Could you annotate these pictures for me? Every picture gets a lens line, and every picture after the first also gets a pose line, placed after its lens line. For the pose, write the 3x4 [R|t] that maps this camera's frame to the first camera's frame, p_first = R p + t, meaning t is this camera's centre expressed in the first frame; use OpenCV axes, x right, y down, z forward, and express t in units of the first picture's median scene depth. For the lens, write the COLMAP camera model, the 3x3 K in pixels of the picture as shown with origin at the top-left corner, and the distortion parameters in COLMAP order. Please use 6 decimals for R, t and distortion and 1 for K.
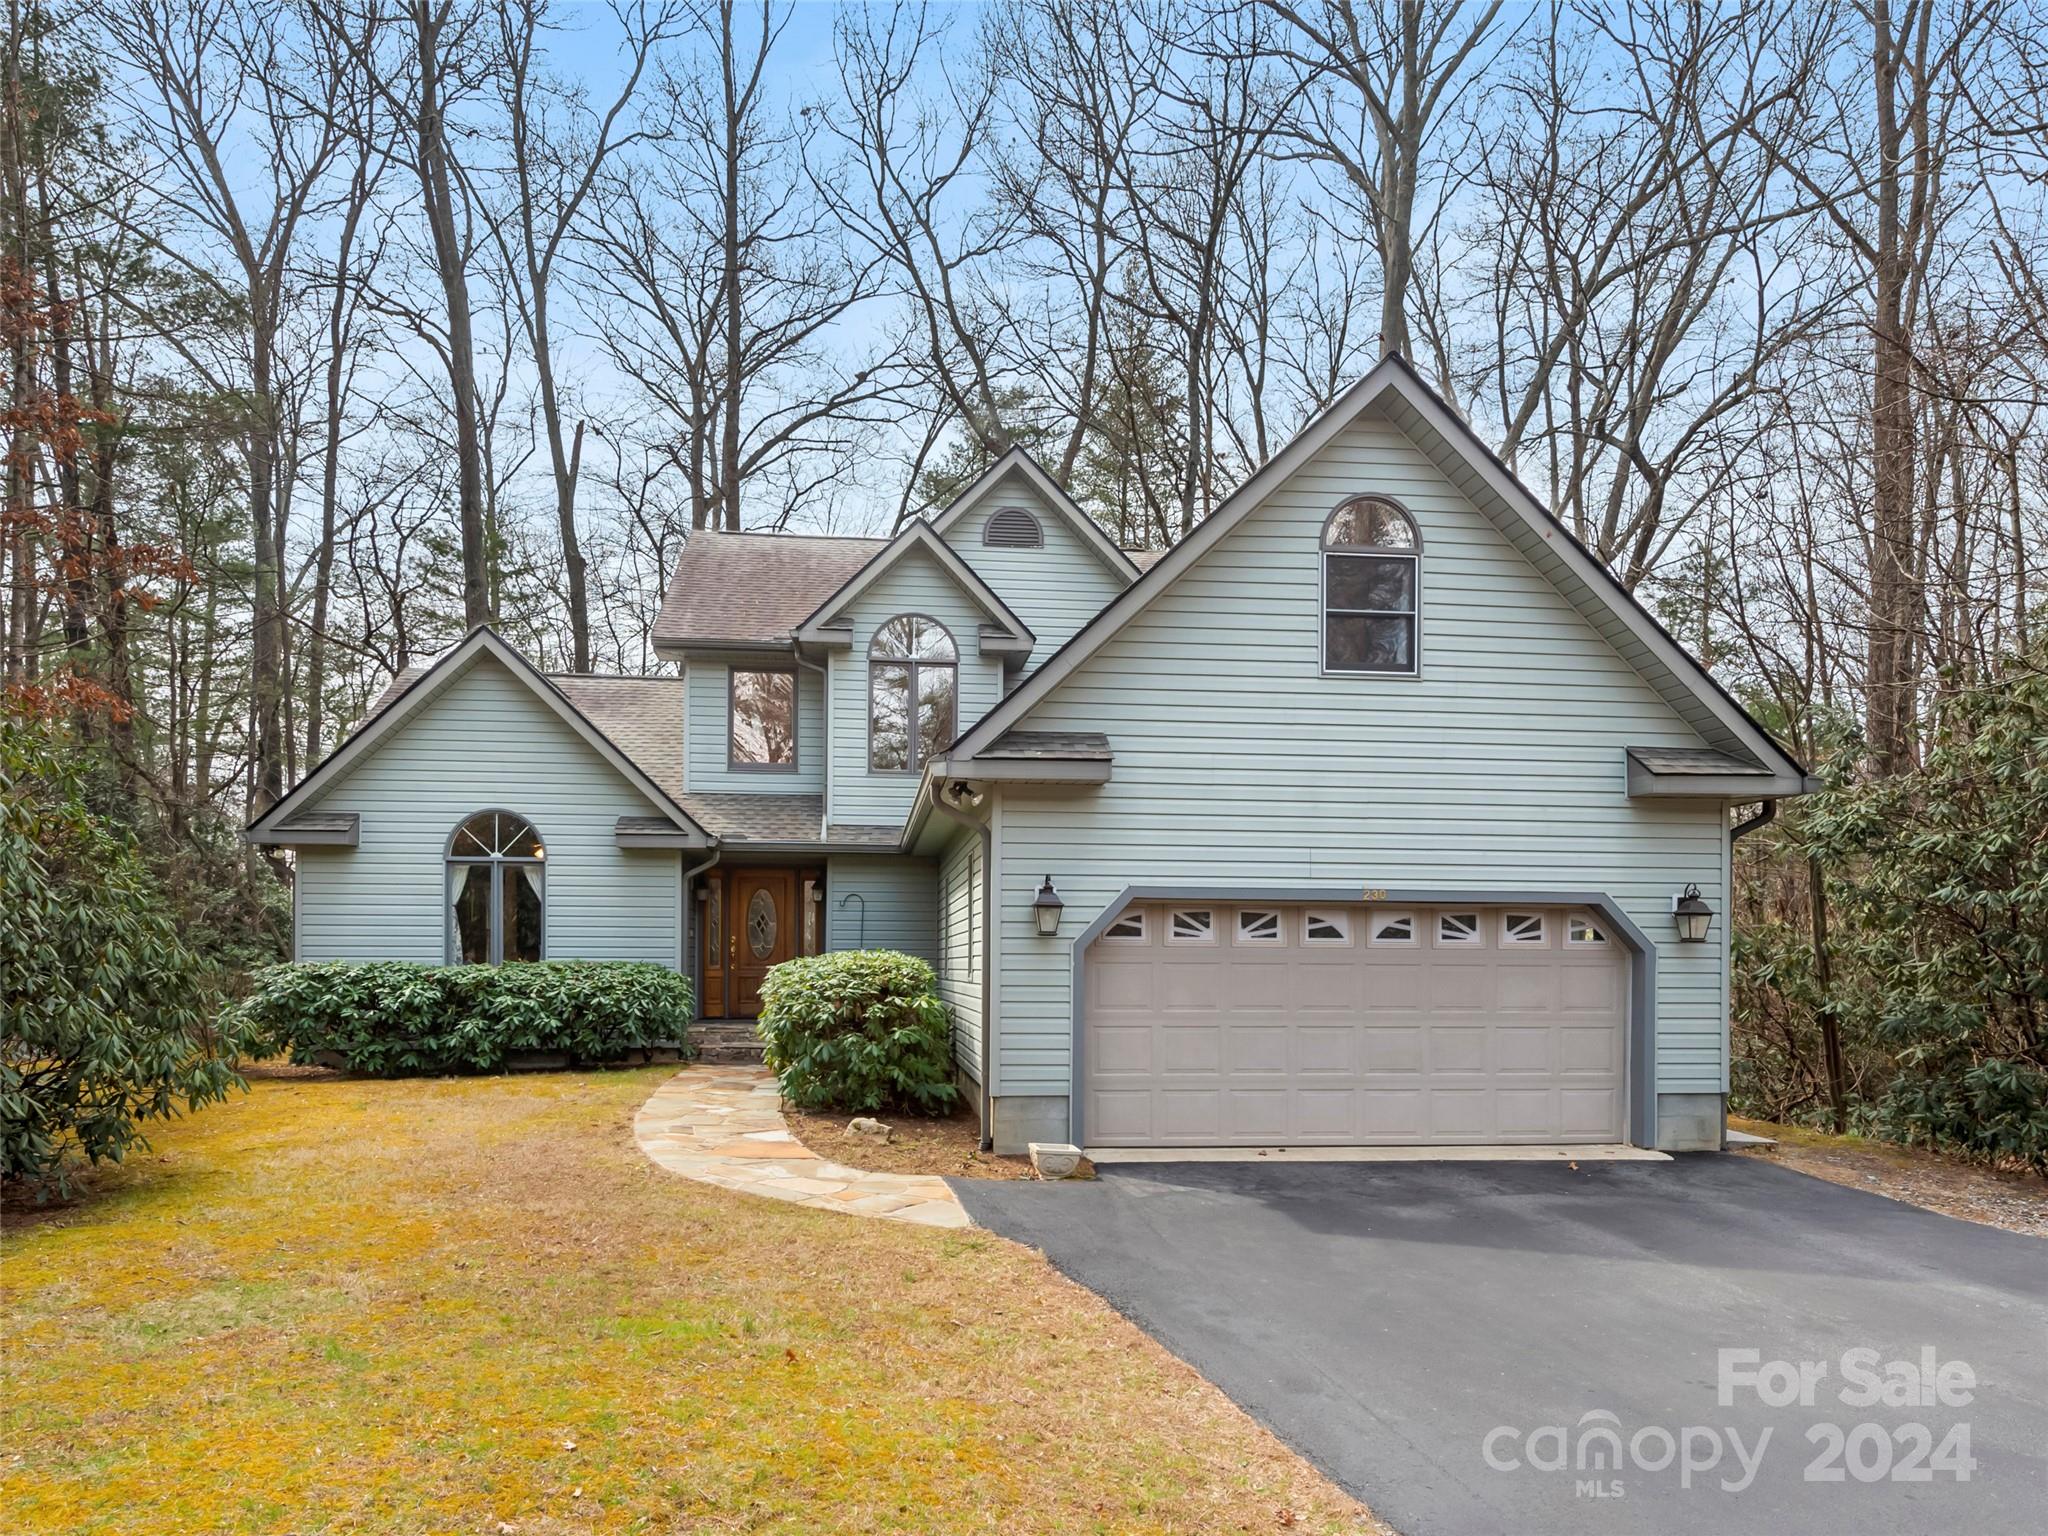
lens RADIAL K [[1229.7, 0, 1024.8], [0, 1229.7, 765.0], [0, 0, 1]] dist [0.030583, -0.004956]
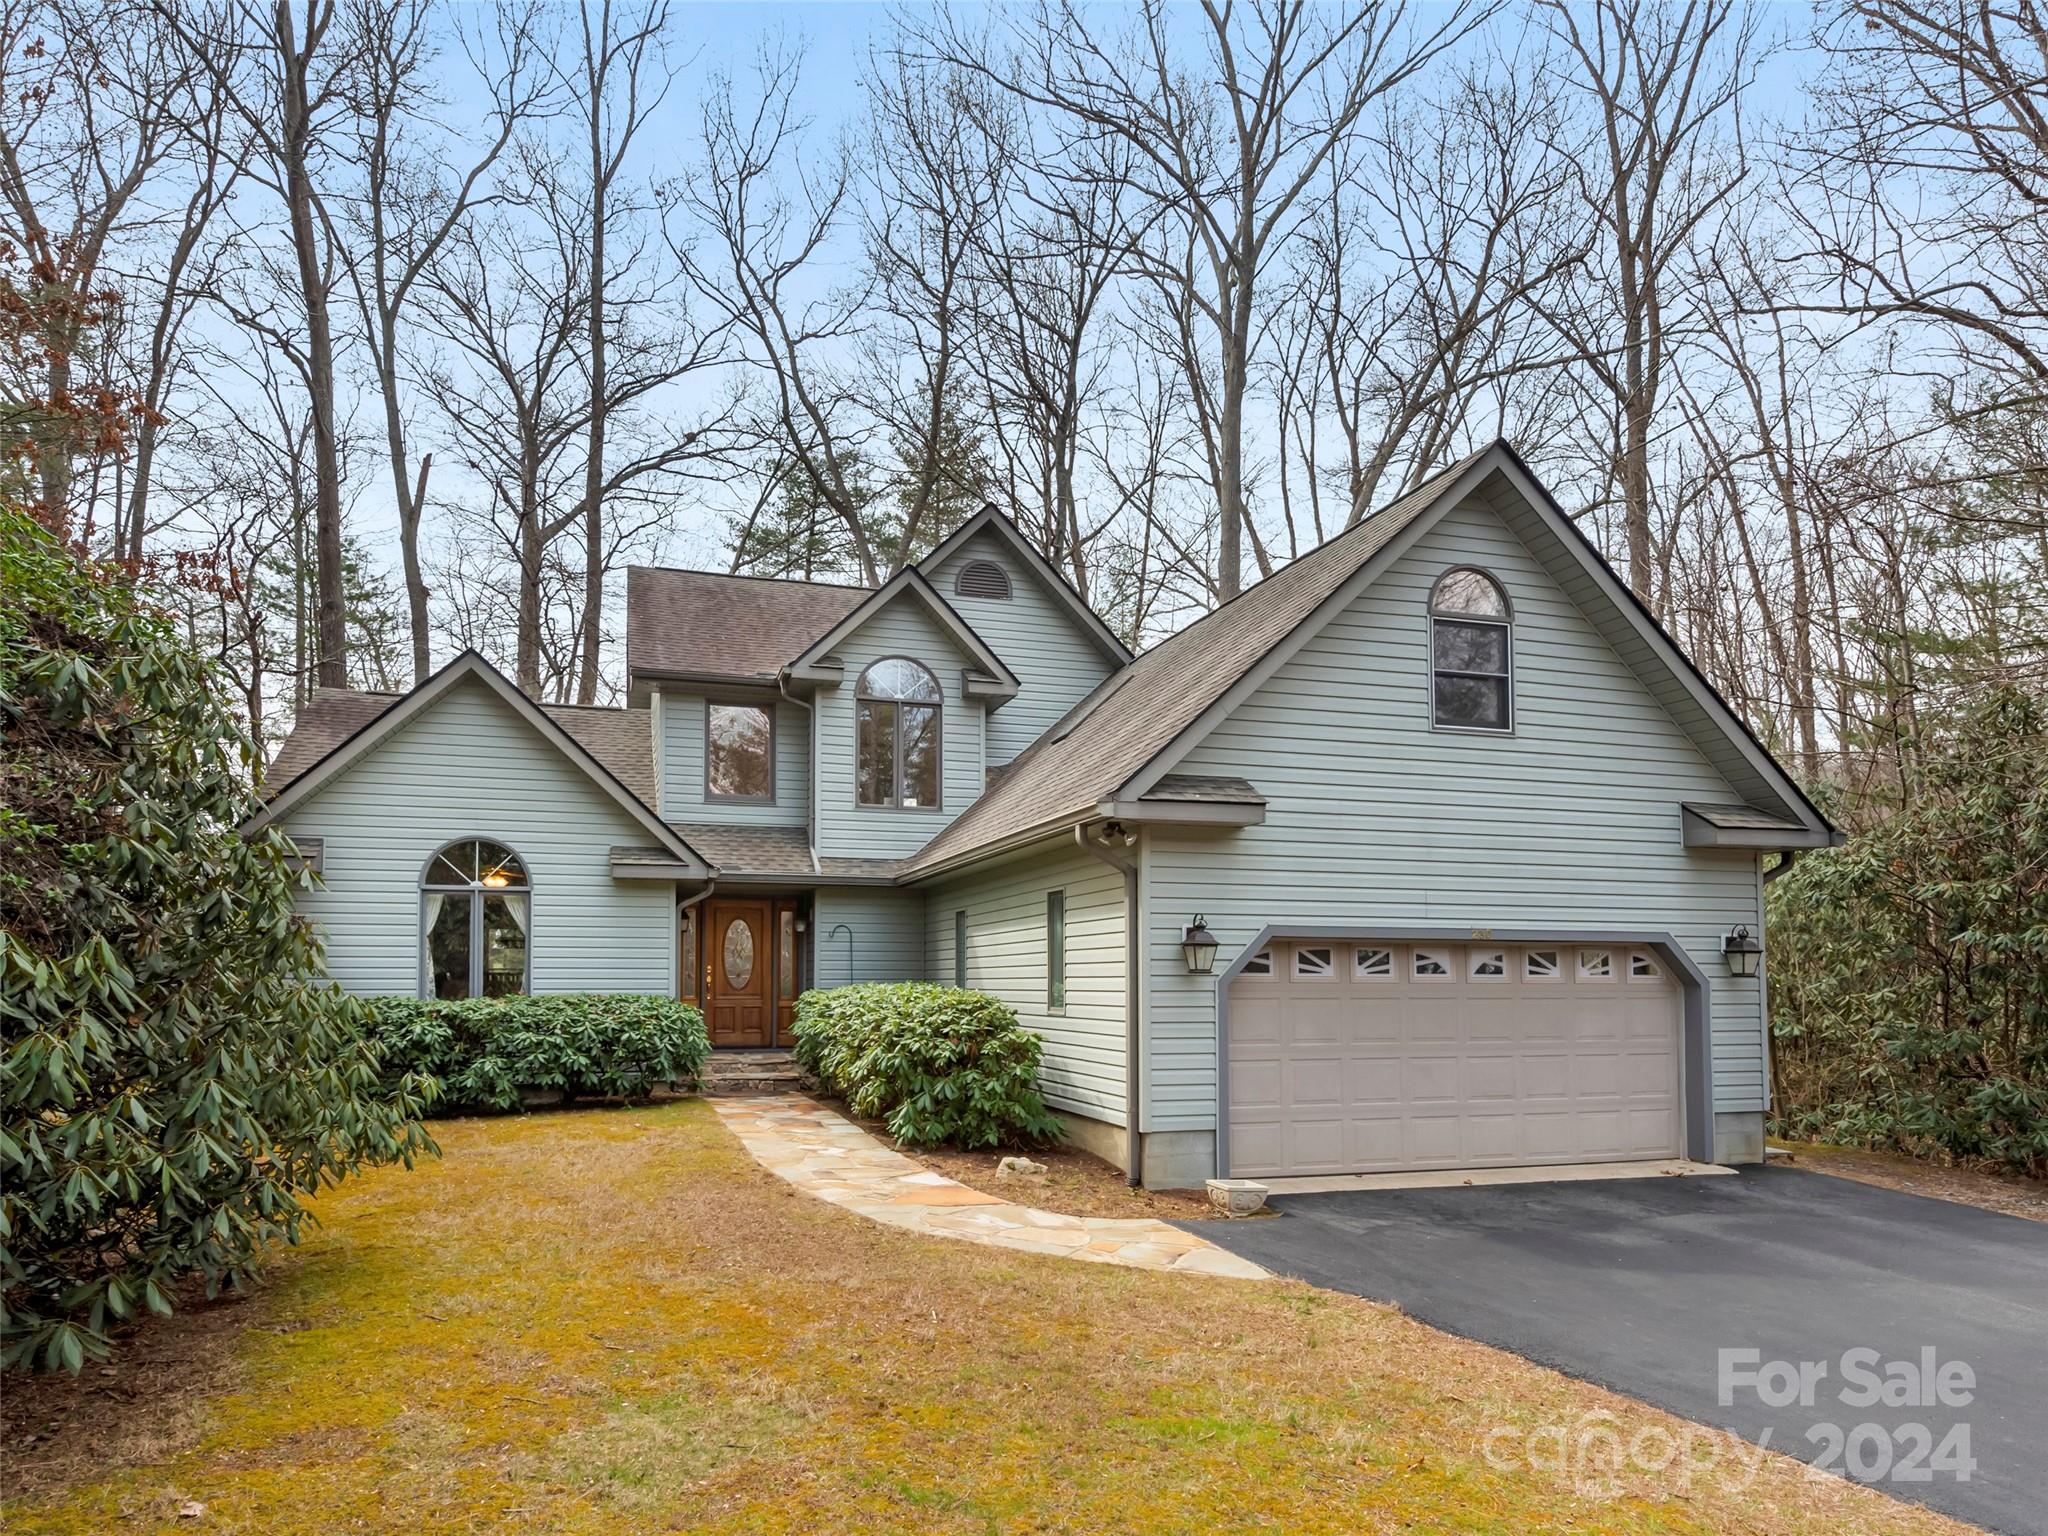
lens RADIAL K [[1109.3, 0, 1024.9], [0, 1109.3, 770.8], [0, 0, 1]] dist [0.017625, -0.000323]
pose [[0.983658, 0.029242, 0.177659, -0.281907], [-0.024015, 0.999215, -0.031498, 0.002623], [-0.178441, 0.026717, 0.983588, 0.105423]]
